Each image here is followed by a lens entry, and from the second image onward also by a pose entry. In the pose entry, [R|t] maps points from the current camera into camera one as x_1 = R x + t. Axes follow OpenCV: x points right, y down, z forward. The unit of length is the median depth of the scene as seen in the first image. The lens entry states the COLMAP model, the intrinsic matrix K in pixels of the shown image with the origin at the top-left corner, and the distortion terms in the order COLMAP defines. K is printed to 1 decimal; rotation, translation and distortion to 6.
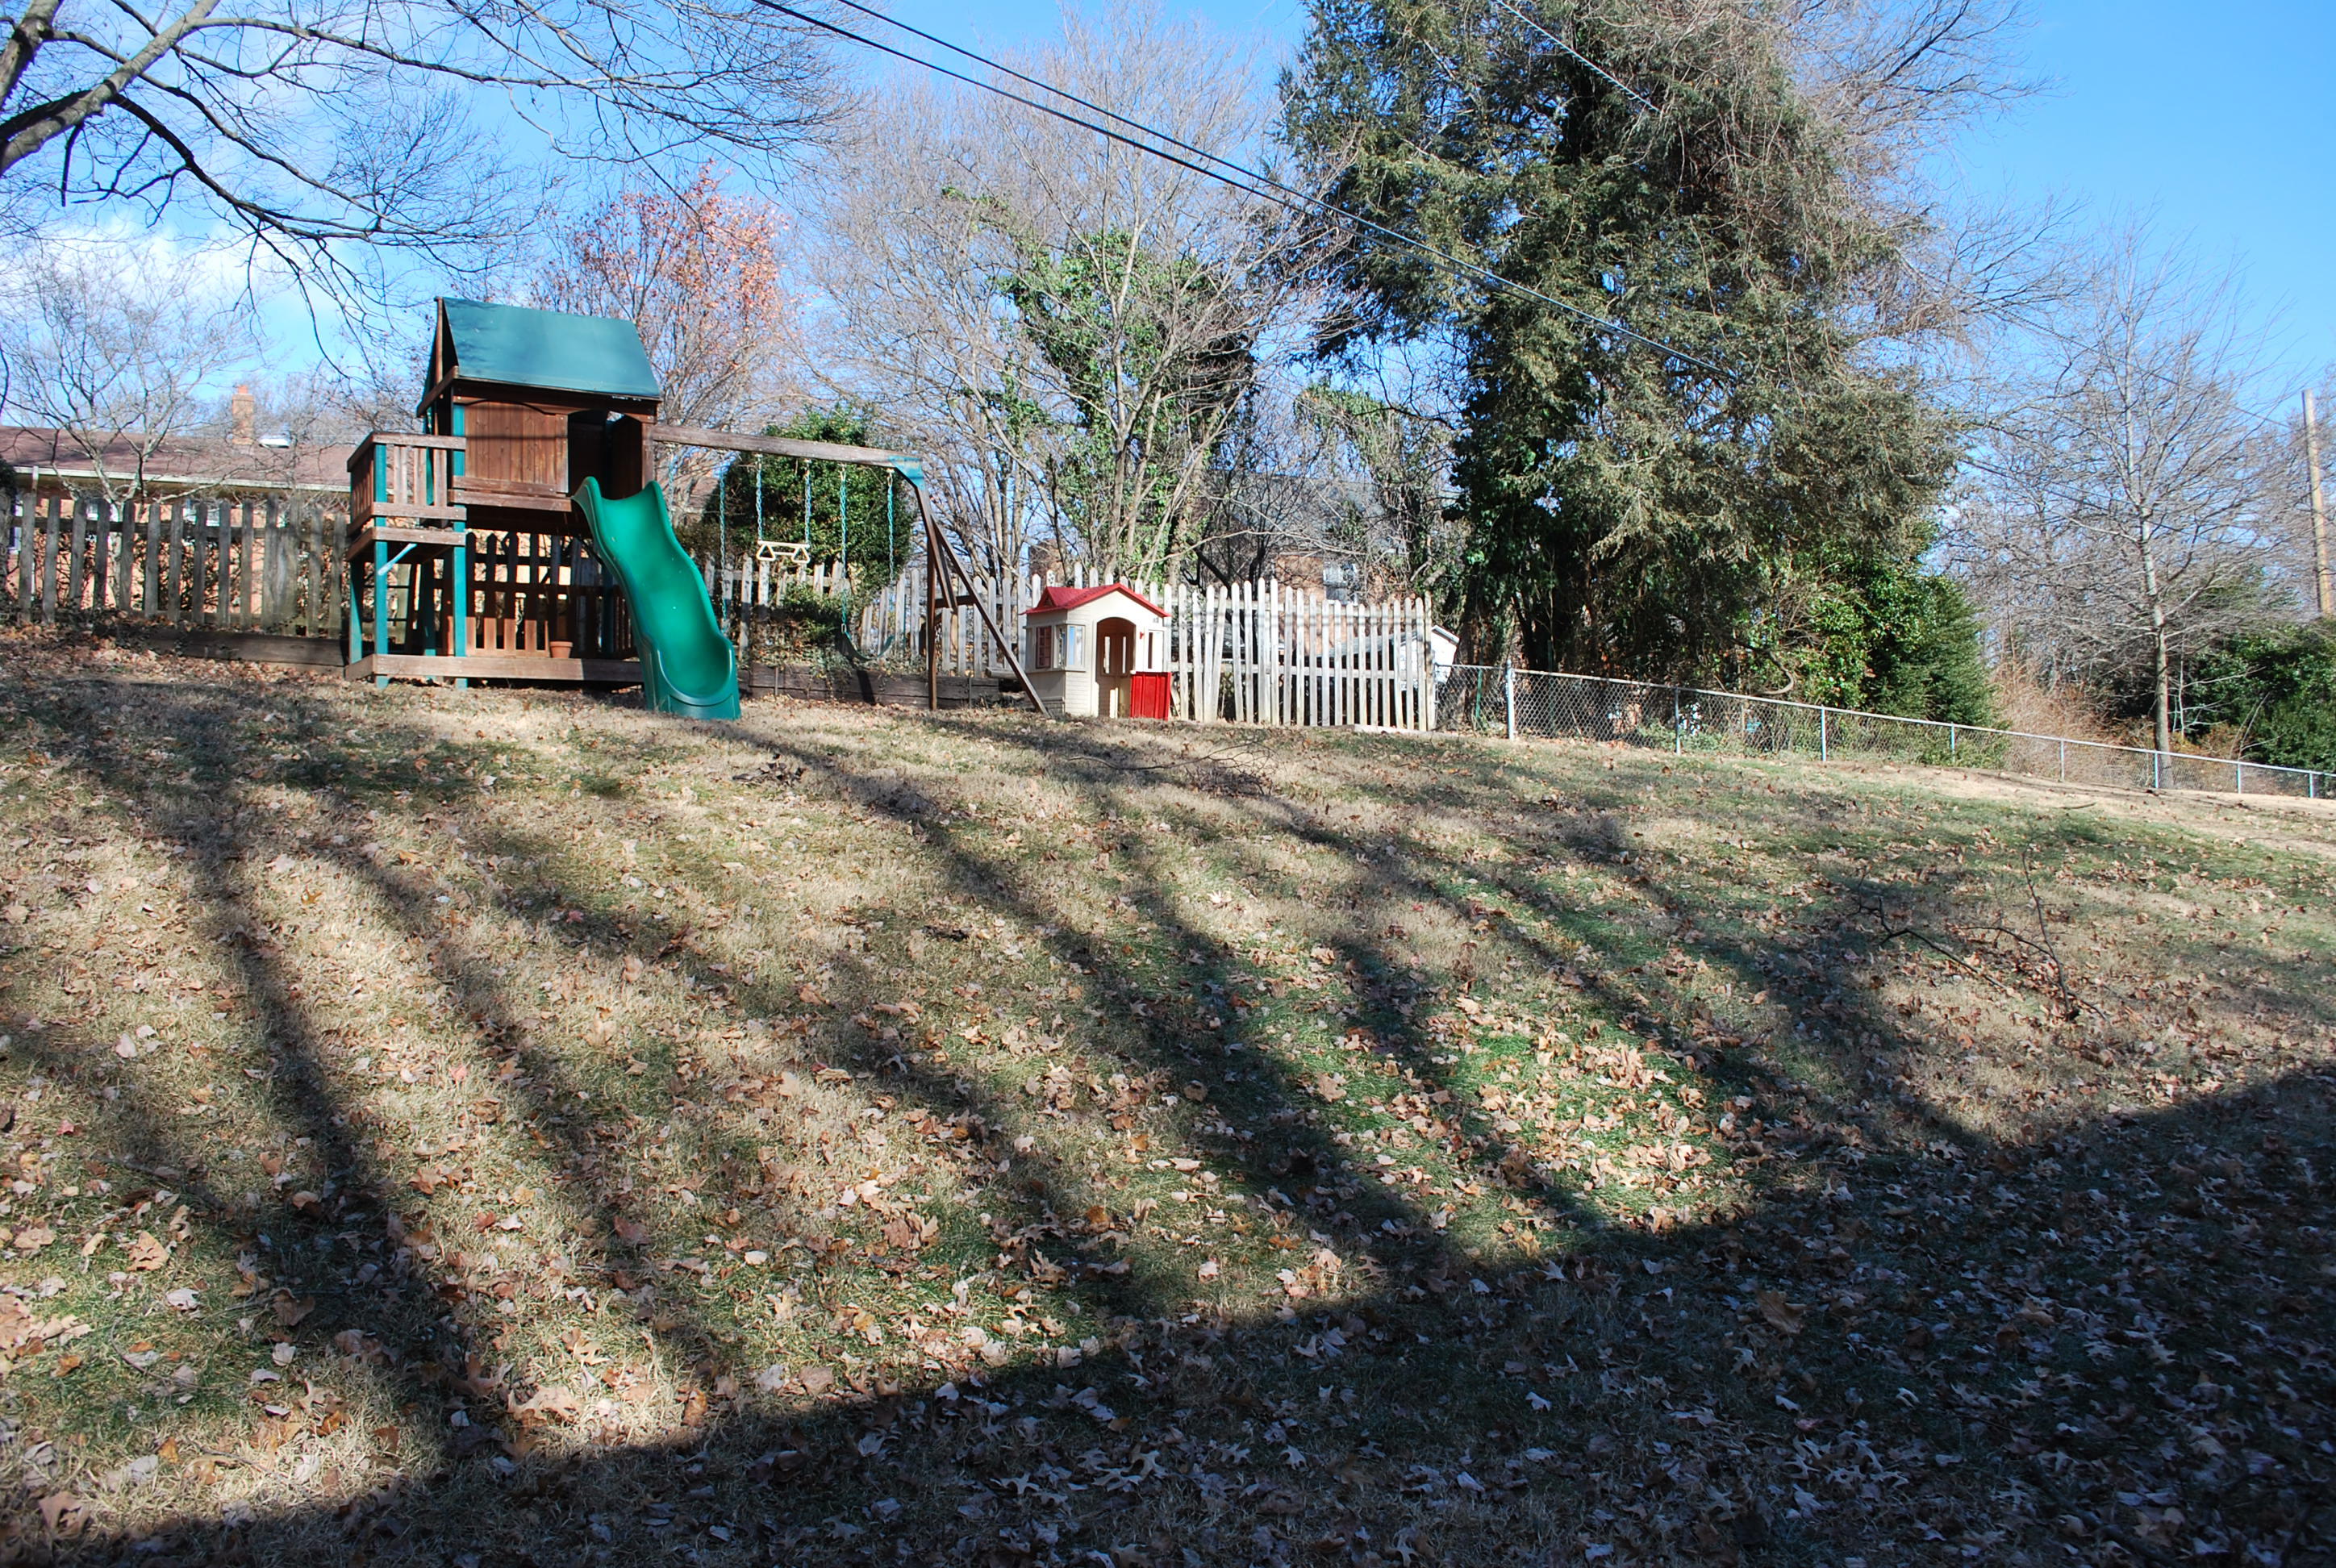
lens RADIAL K [[1868.3, 0, 1197.8], [0, 1868.3, 765.4], [0, 0, 1]] dist [-0.083616, 0.014311]
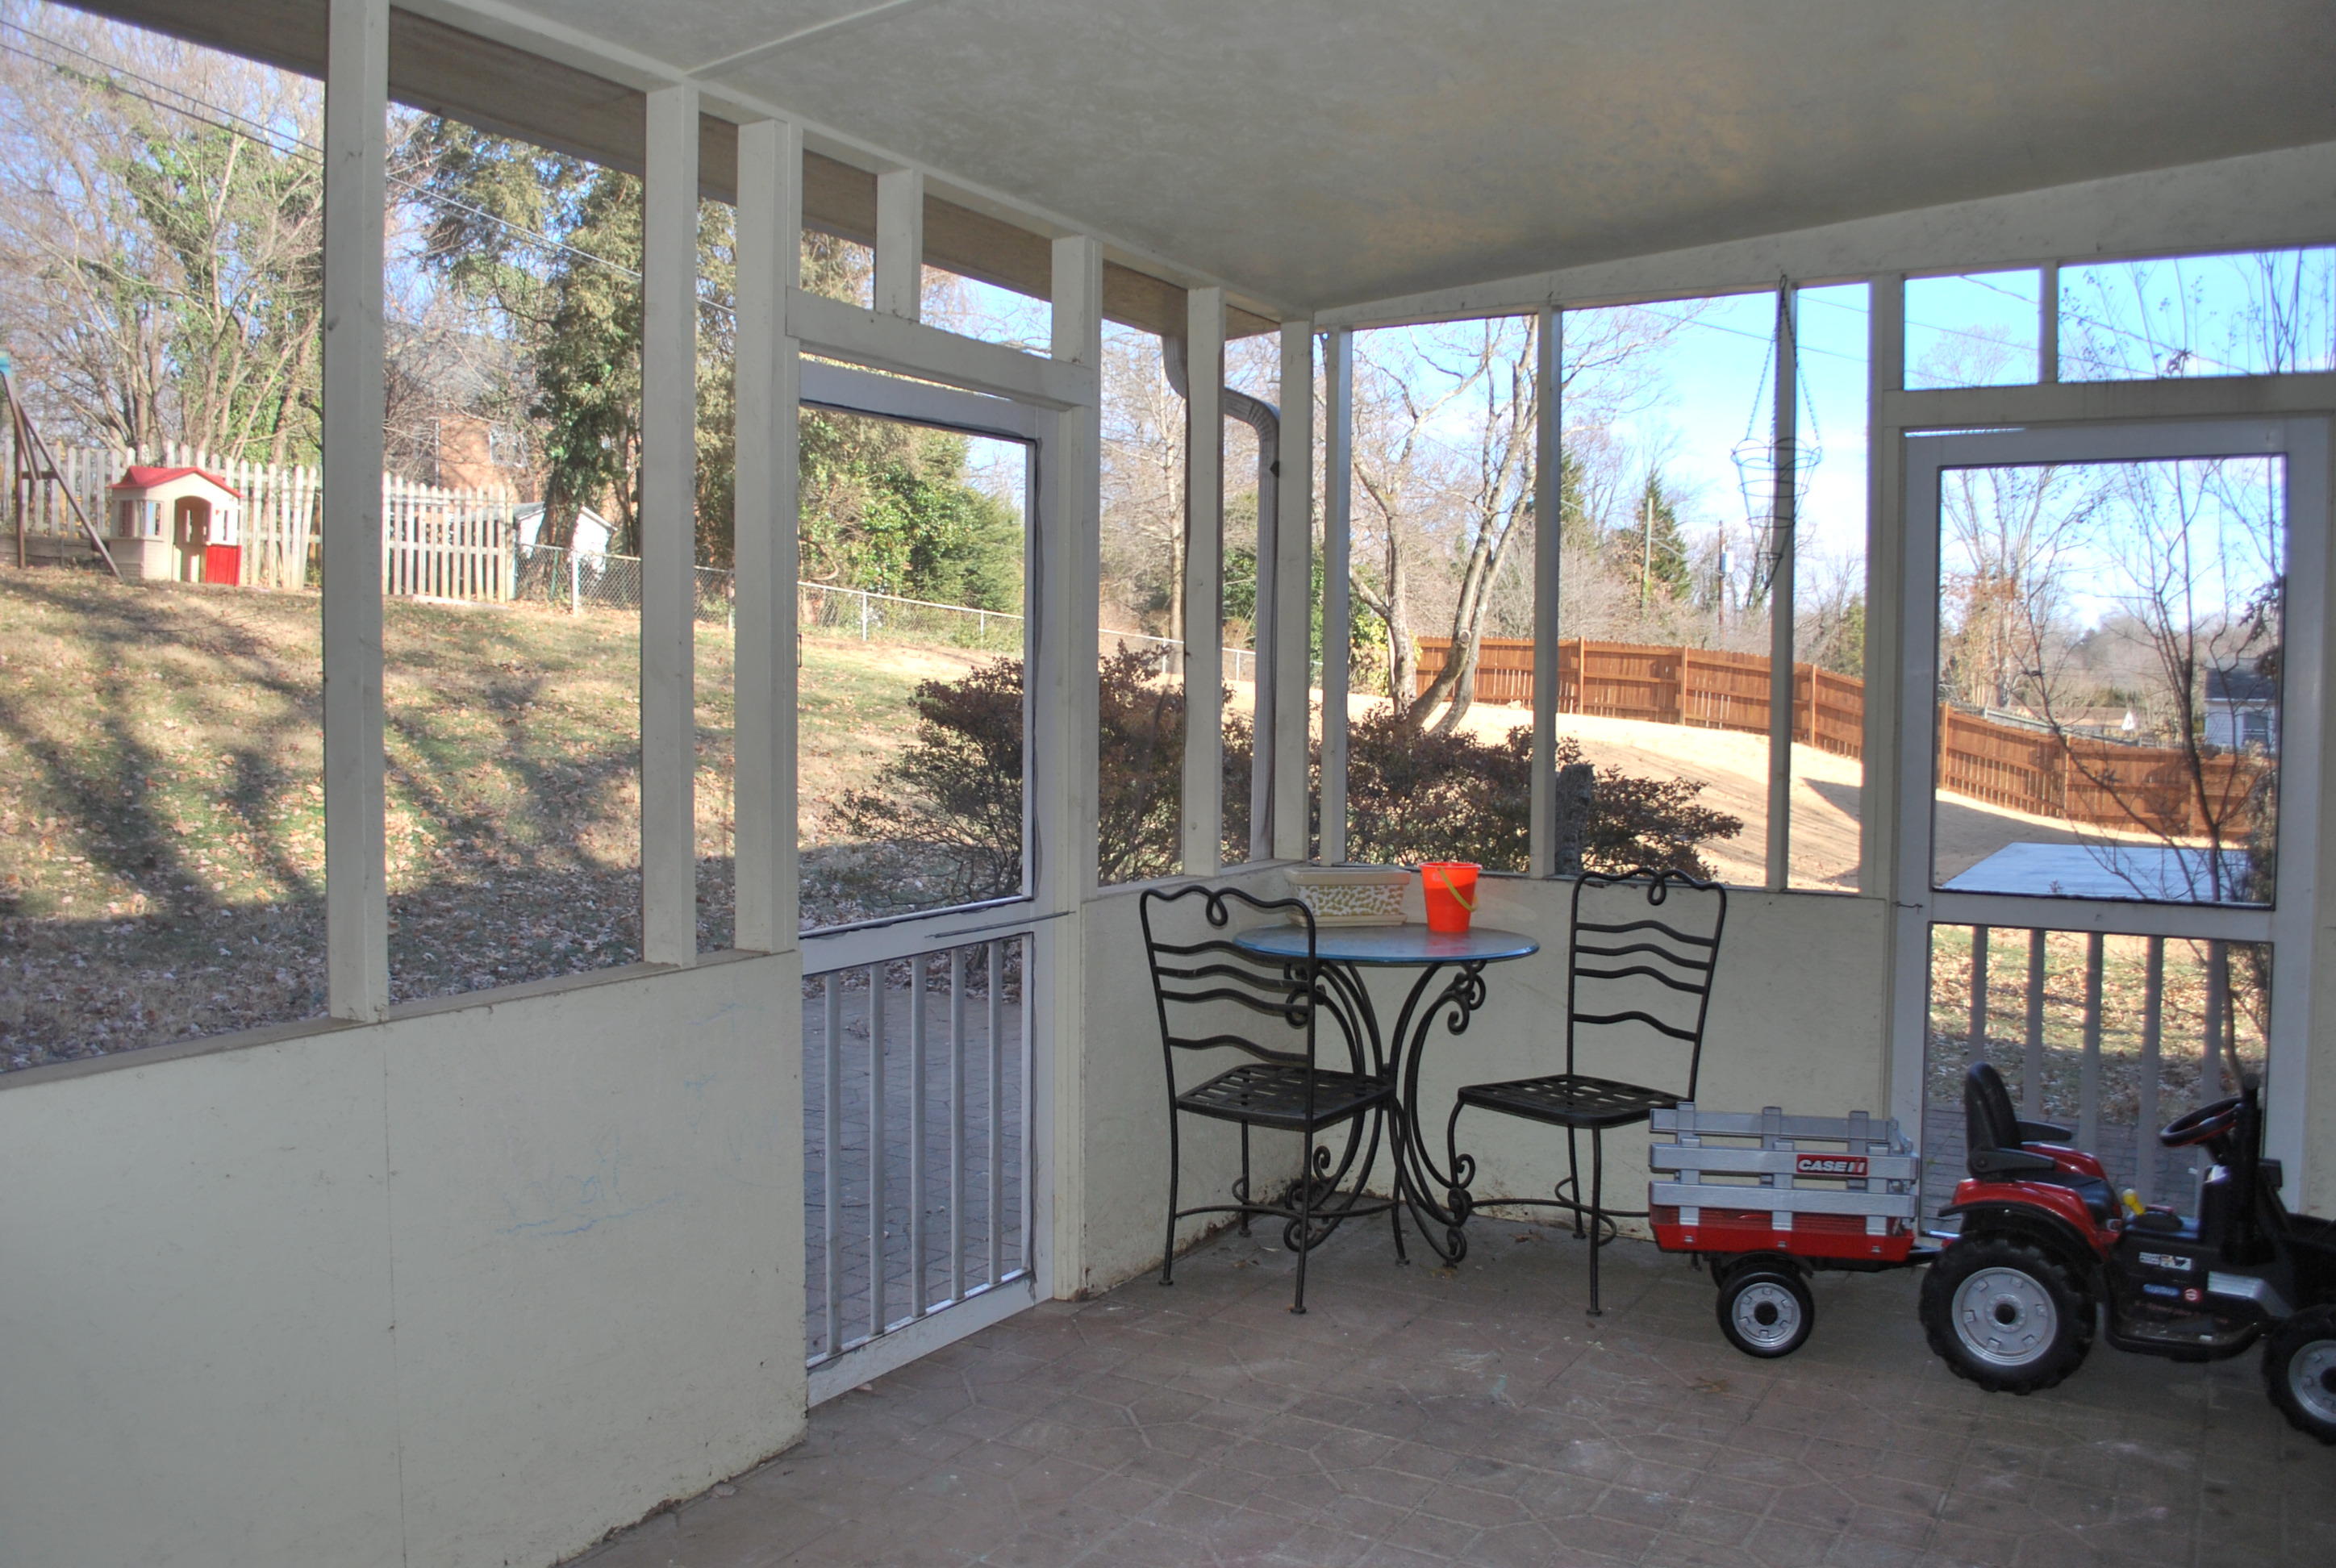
lens RADIAL K [[1868.3, 0, 1206.6], [0, 1868.3, 750.7], [0, 0, 1]] dist [-0.083616, 0.014311]
pose [[0.917008, 0.014954, 0.398589, 0.106938], [-0.041575, 0.997437, 0.058228, -0.015739], [-0.396696, -0.069967, 0.915280, -0.380691]]
